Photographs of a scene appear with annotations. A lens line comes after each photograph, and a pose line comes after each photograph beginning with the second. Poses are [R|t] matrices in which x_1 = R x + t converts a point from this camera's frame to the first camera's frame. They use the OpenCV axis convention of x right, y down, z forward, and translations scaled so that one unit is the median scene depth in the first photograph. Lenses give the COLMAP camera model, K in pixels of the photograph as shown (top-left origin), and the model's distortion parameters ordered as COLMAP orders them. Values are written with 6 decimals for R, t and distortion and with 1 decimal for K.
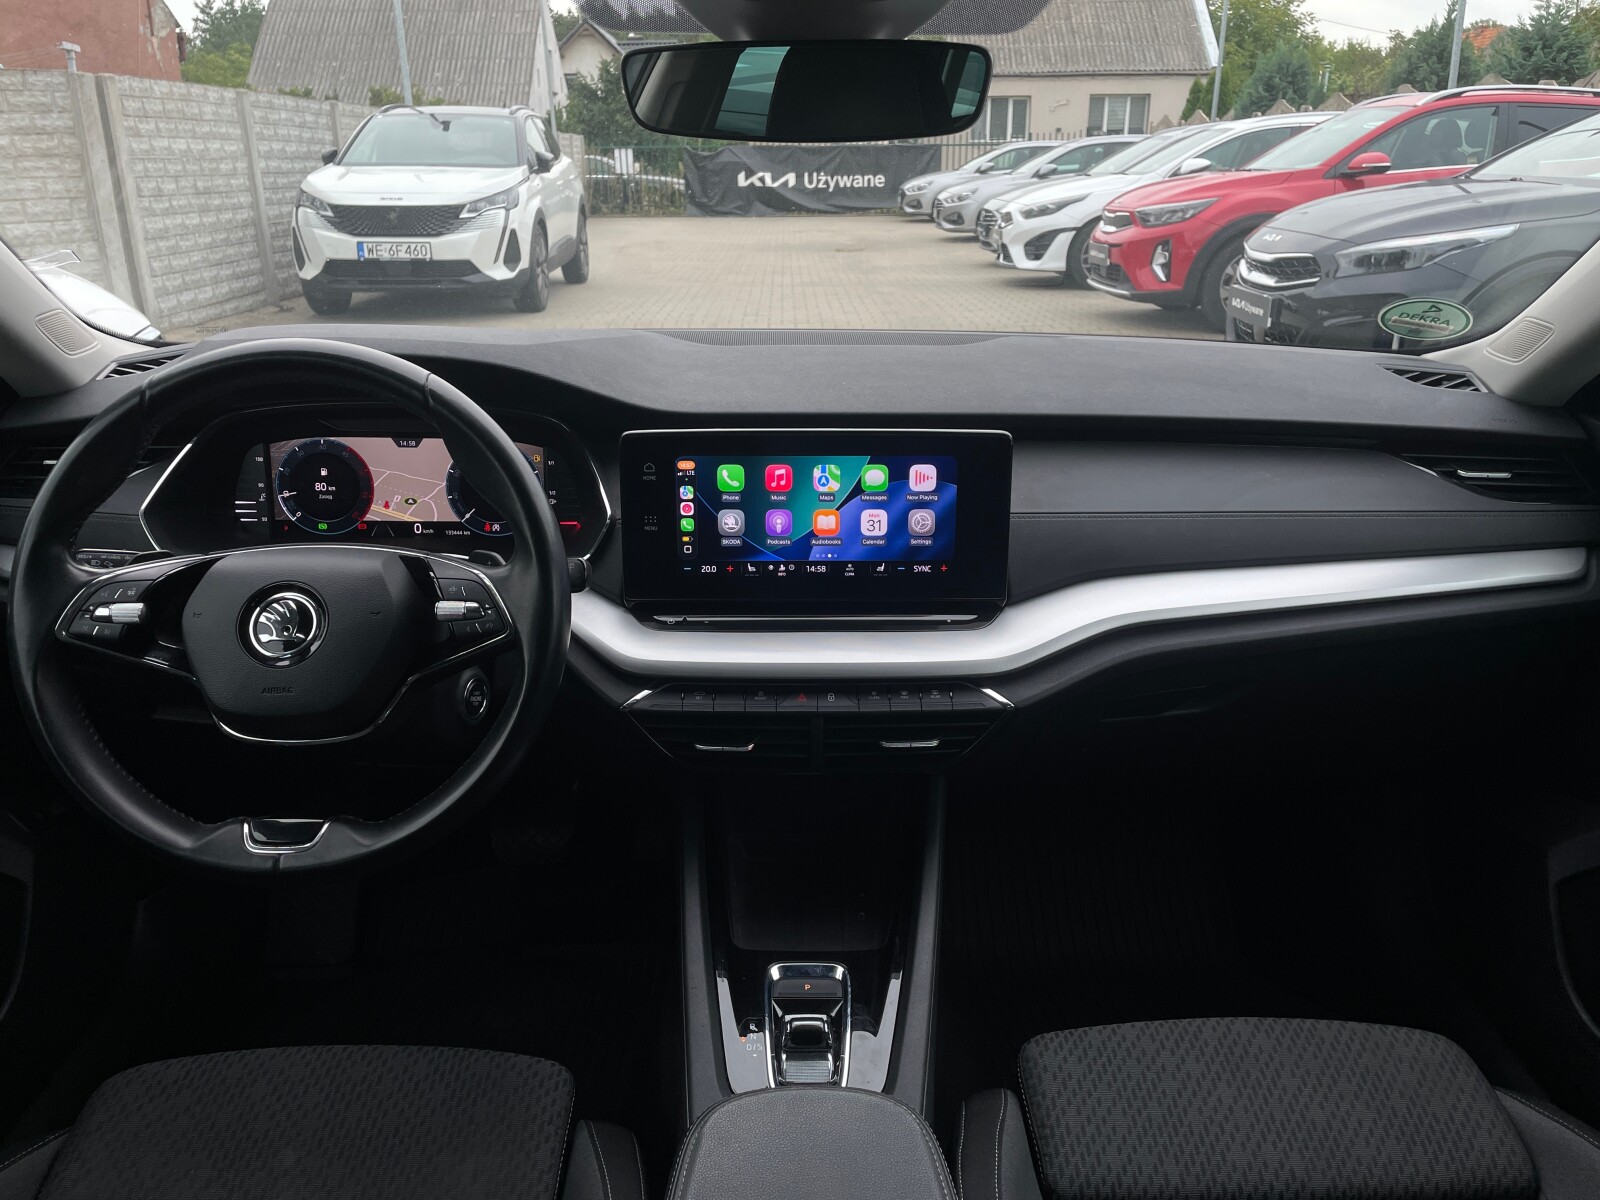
lens RADIAL K [[1227.9, 0, 797.4], [0, 1227.9, 595.9], [0, 0, 1]] dist [0.095647, -0.127511]
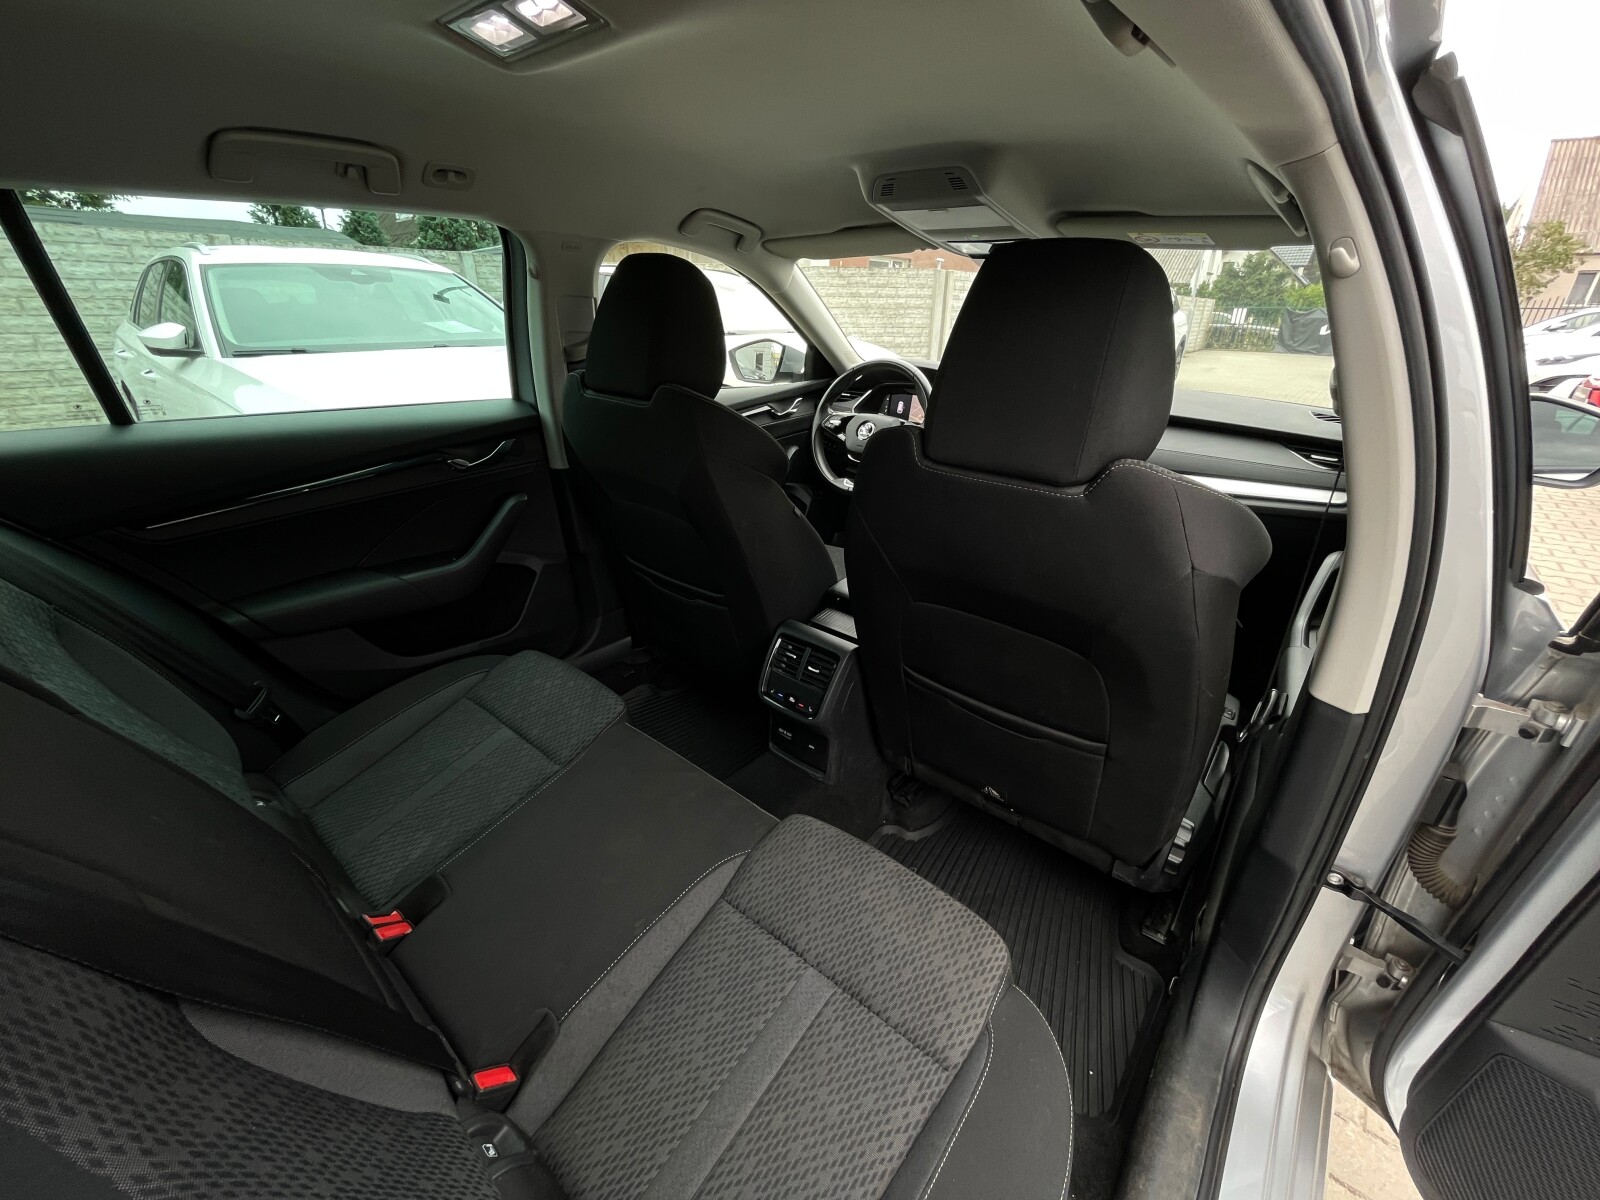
lens RADIAL K [[653.8, 0, 792.1], [0, 653.8, 607.3], [0, 0, 1]] dist [0.001471, 0.000983]
pose [[0.756054, 0.287572, -0.587950, 0.602176], [-0.235575, 0.957665, 0.165474, 0.208892], [0.610645, 0.013399, 0.791791, -0.592019]]
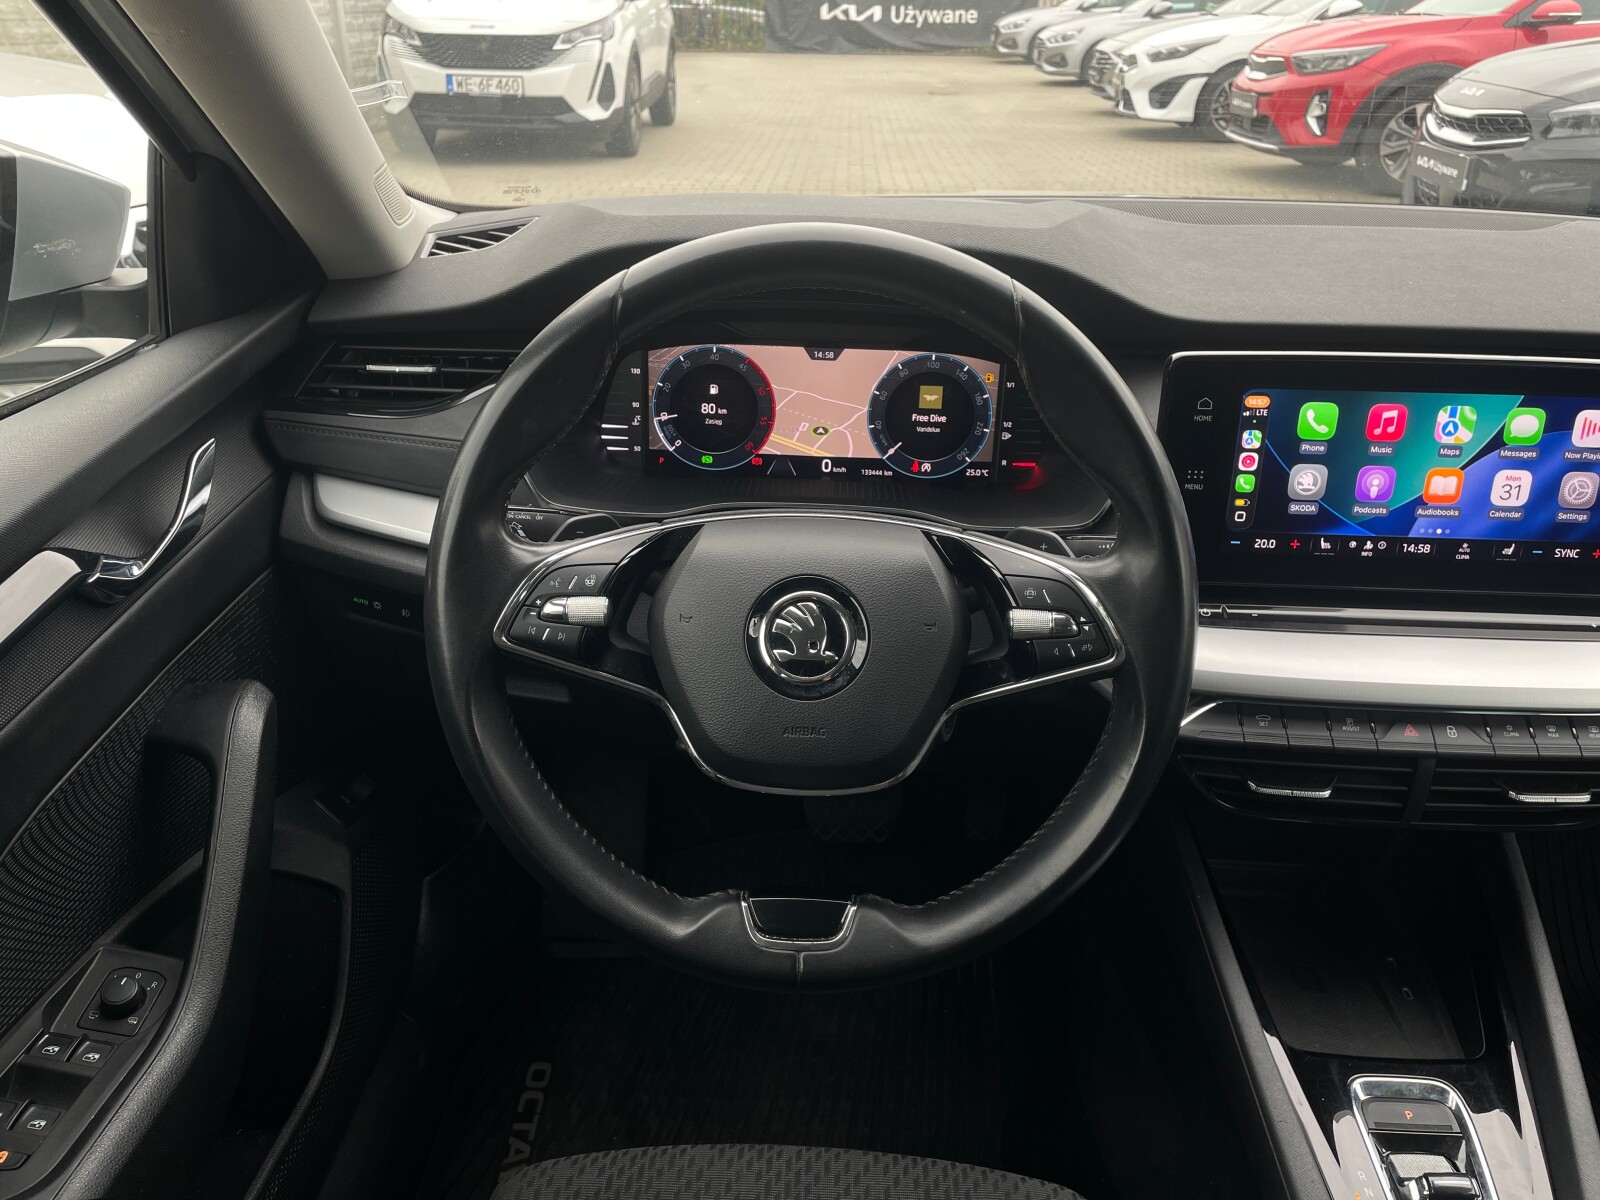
lens RADIAL K [[1227.9, 0, 794.4], [0, 1227.9, 592.9], [0, 0, 1]] dist [0.095647, -0.127511]
pose [[0.998638, 0.036386, -0.037386, -0.302168], [-0.032028, 0.993282, 0.111202, -0.061695], [0.041181, -0.109853, 0.993094, 0.230533]]
